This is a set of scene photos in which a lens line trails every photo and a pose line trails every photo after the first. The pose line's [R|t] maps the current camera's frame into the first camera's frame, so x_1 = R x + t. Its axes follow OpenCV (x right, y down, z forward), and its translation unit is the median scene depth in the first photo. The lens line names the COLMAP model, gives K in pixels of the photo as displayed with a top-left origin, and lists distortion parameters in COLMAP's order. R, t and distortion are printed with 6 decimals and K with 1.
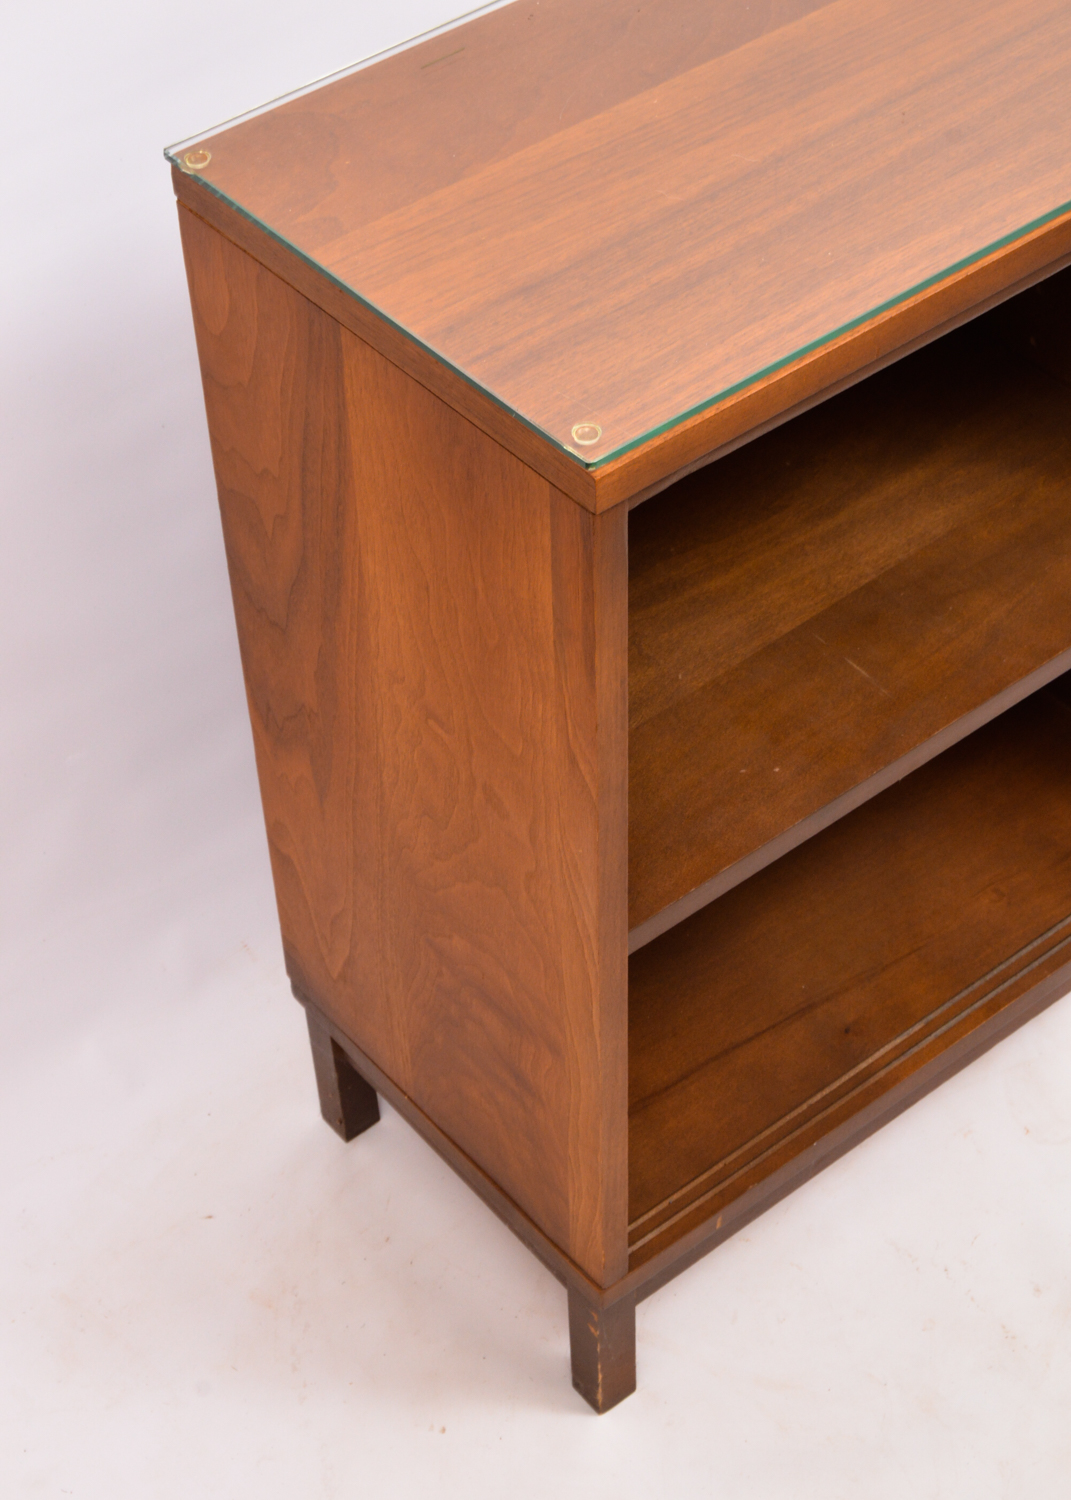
lens RADIAL K [[2692.5, 0, 535.5], [0, 2692.5, 750.0], [0, 0, 1]] dist [-0.156172, 0.788396]
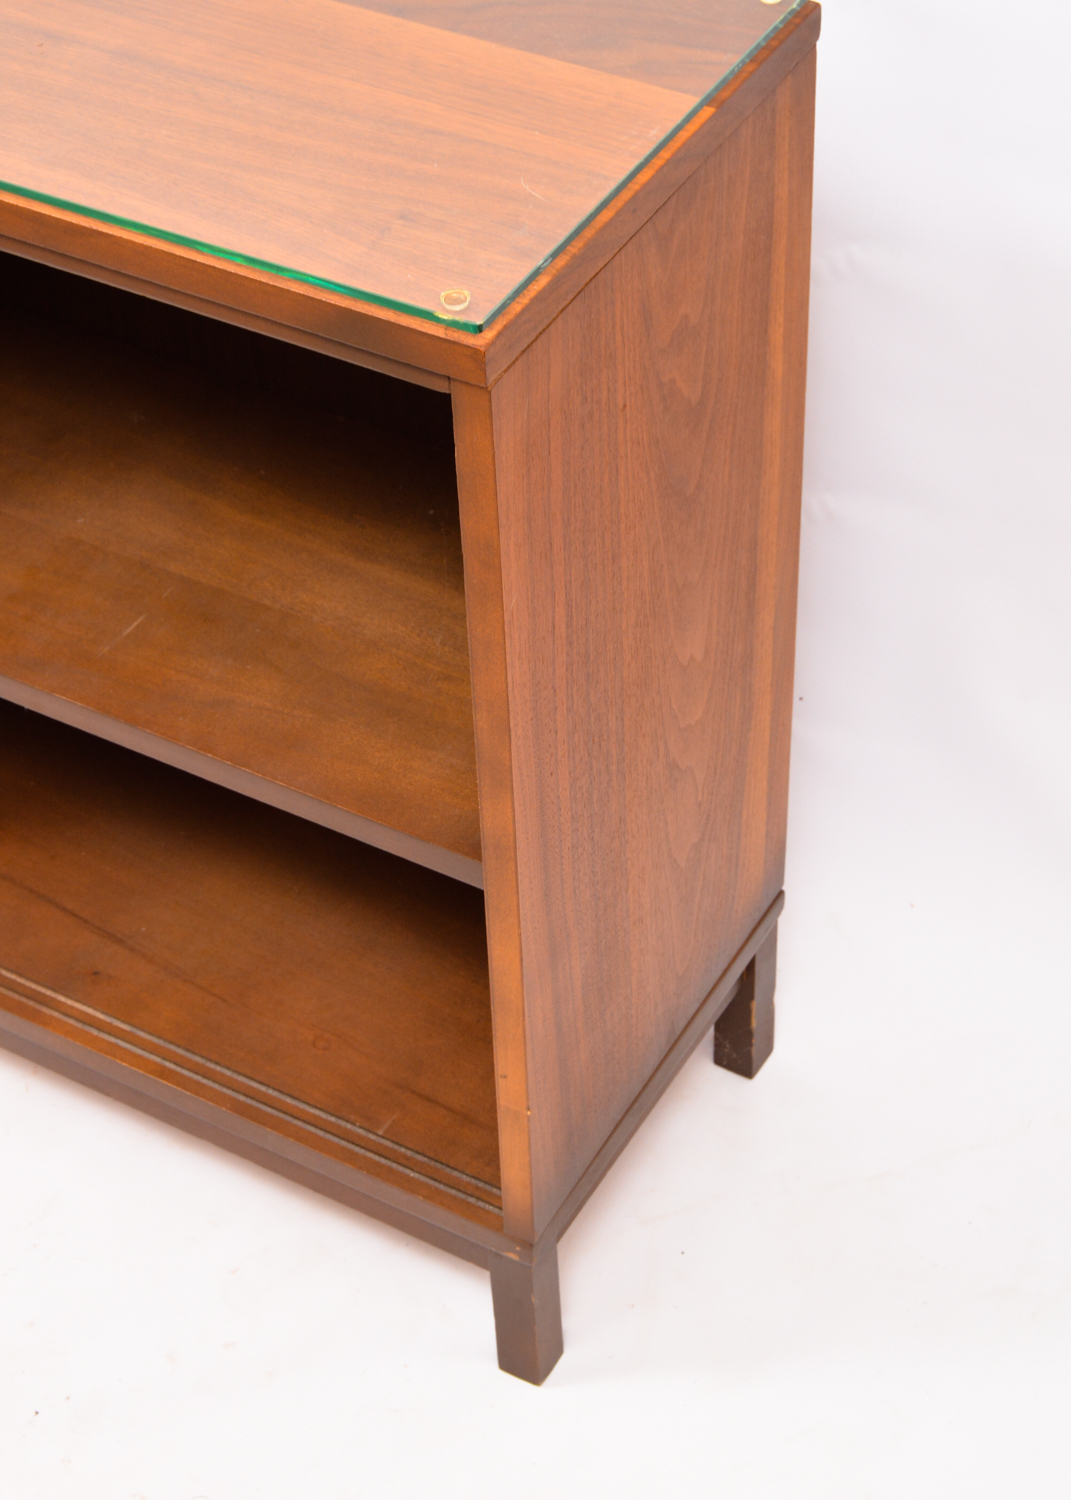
lens RADIAL K [[3027.4, 0, 535.5], [0, 3027.4, 750.0], [0, 0, 1]] dist [-0.049039, -0.161254]
pose [[0.357407, 0.653235, -0.667491, 0.910202], [-0.645530, 0.689281, 0.328911, -0.442606], [0.674945, 0.313331, 0.668037, 0.376105]]
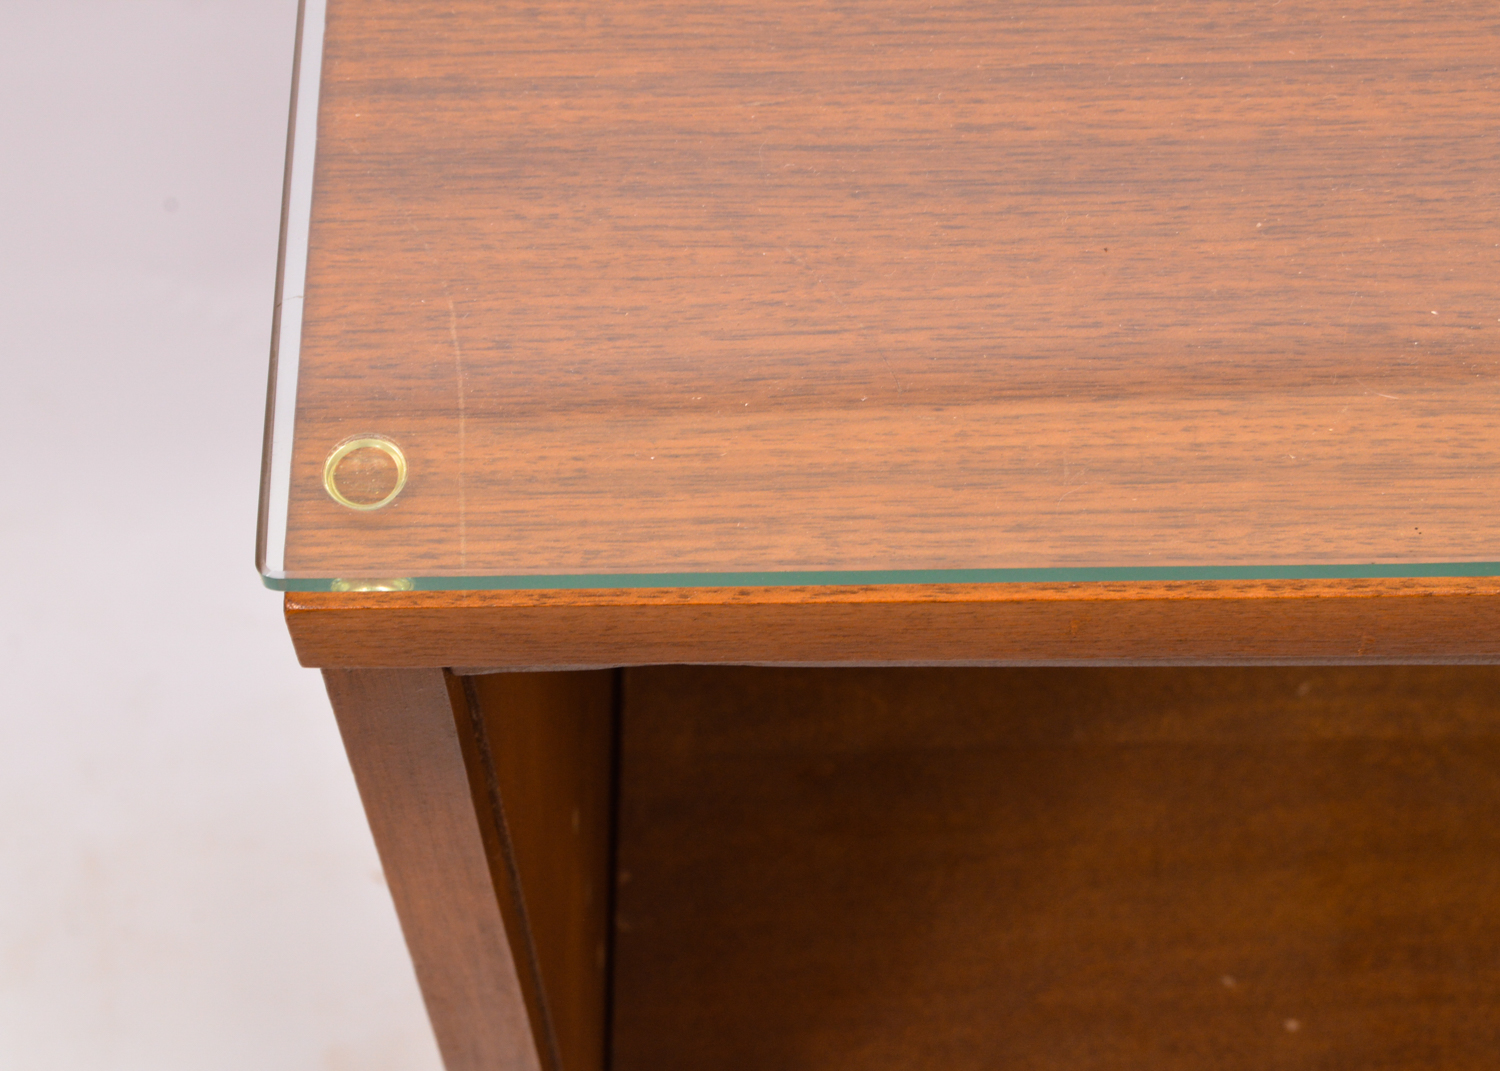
lens RADIAL K [[3727.6, 0, 750.0], [0, 3727.6, 535.5], [0, 0, 1]] dist [-0.021824, -0.065017]
pose [[0.772596, 0.554455, -0.309314, 0.155624], [-0.443121, 0.819806, 0.362714, -0.225080], [0.454686, -0.143168, 0.879070, 0.415788]]
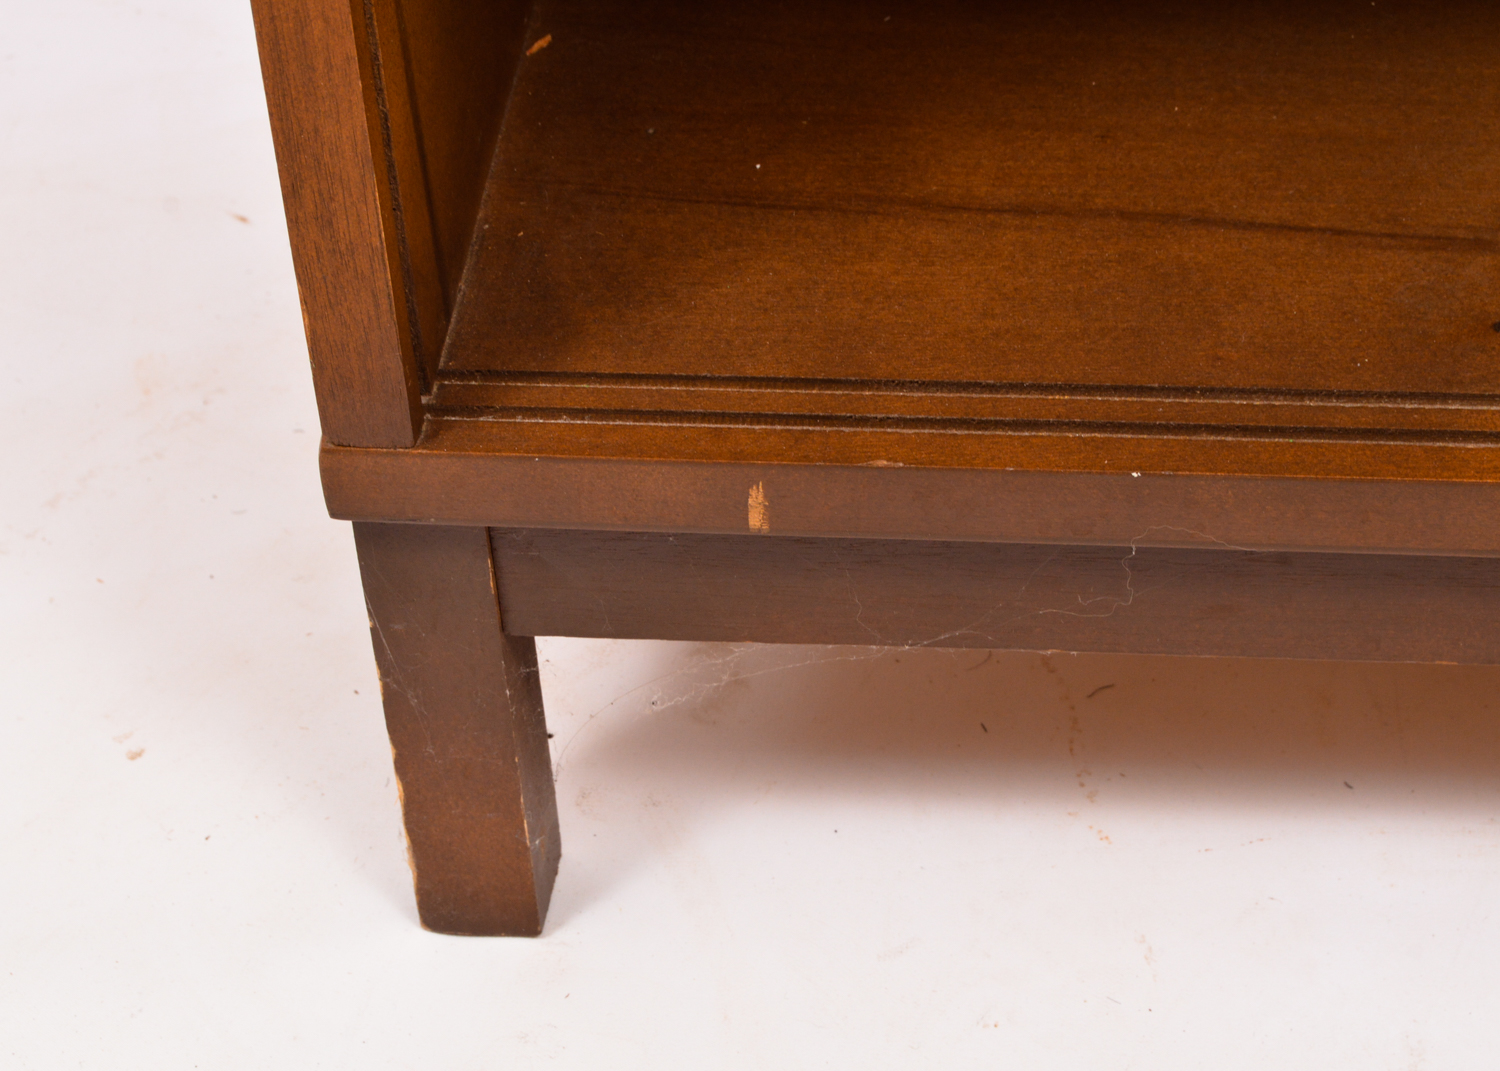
lens RADIAL K [[3727.6, 0, 750.0], [0, 3727.6, 535.5], [0, 0, 1]] dist [-0.021824, -0.065017]
pose [[0.700869, 0.445354, -0.557174, 0.341285], [-0.478253, 0.872942, 0.096156, 0.136359], [0.529204, 0.199078, 0.824810, 0.618437]]
